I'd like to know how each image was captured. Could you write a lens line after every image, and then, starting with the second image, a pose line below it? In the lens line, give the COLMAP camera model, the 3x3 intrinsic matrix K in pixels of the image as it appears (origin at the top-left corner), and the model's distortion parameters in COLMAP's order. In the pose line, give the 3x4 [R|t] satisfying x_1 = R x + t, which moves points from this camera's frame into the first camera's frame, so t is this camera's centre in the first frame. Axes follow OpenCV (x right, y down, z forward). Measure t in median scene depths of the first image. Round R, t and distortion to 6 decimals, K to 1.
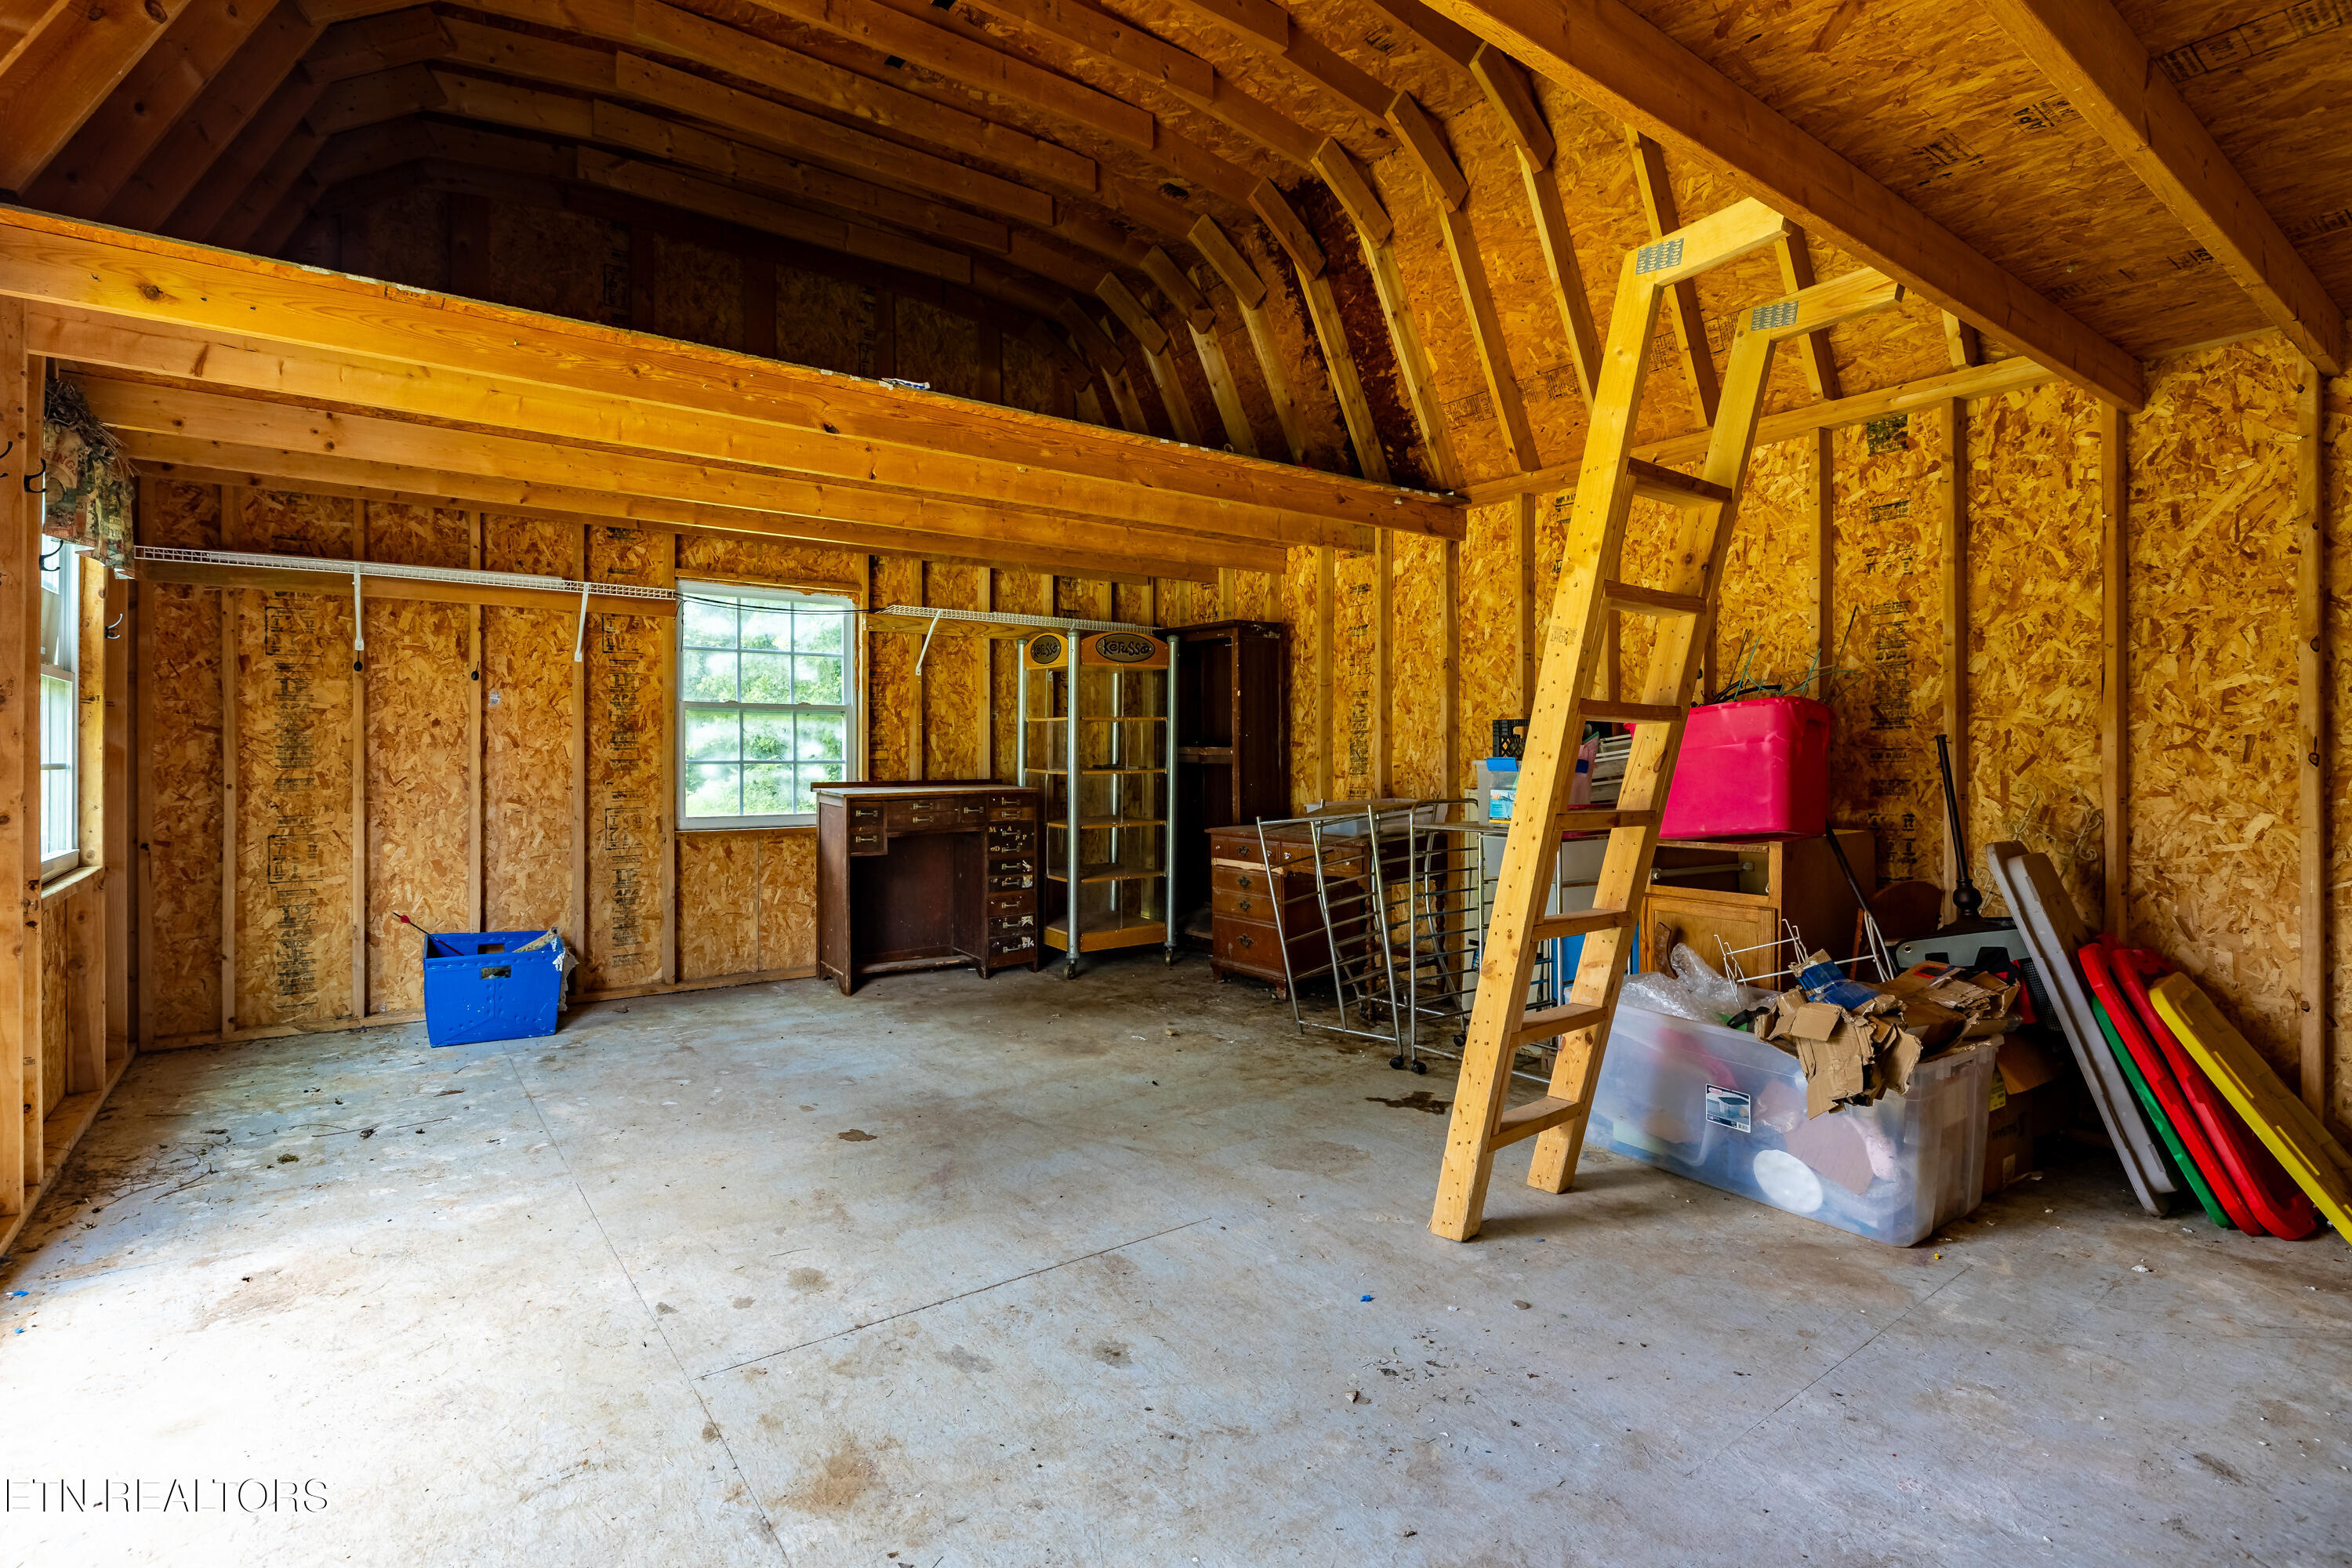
lens RADIAL K [[1124.9, 0, 1166.6], [0, 1124.9, 757.3], [0, 0, 1]] dist [-0.009071, 0.000442]
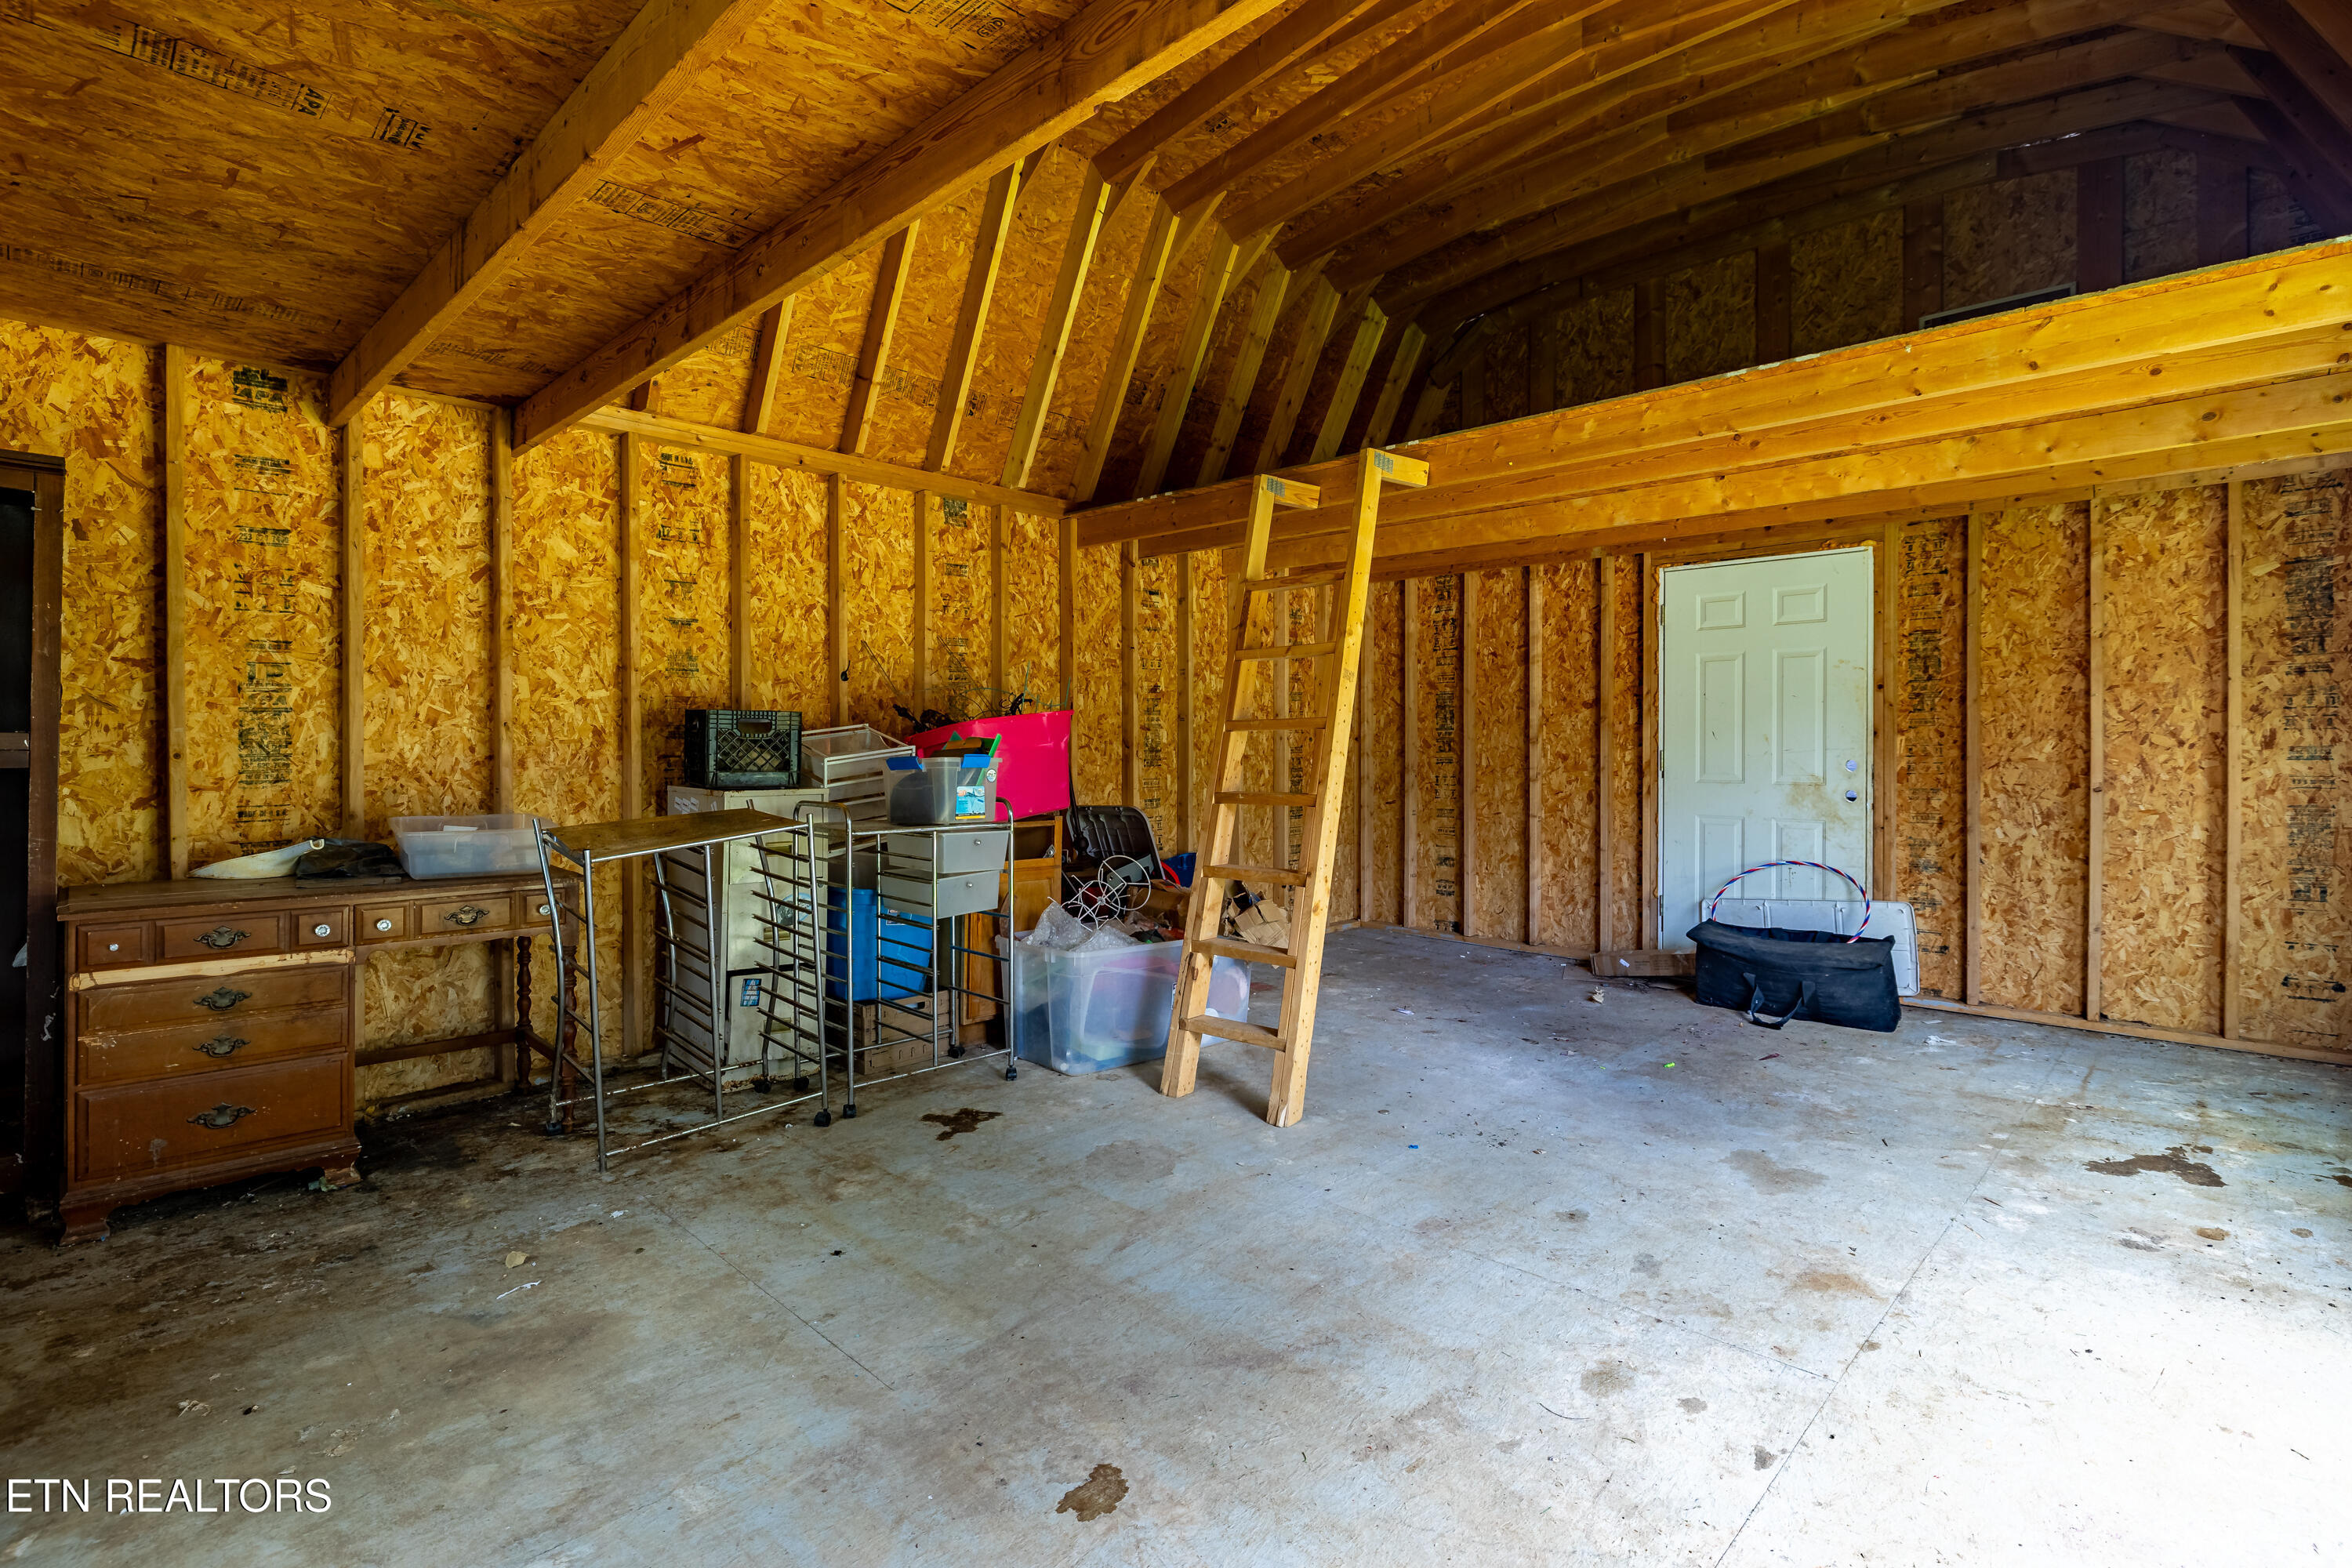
lens RADIAL K [[1124.9, 0, 1166.6], [0, 1124.9, 757.3], [0, 0, 1]] dist [-0.009071, 0.000442]
pose [[-0.157458, -0.007096, 0.987500, -0.809225], [-0.002956, 0.999973, 0.006714, -0.005505], [-0.987521, -0.001862, -0.157475, 1.076897]]
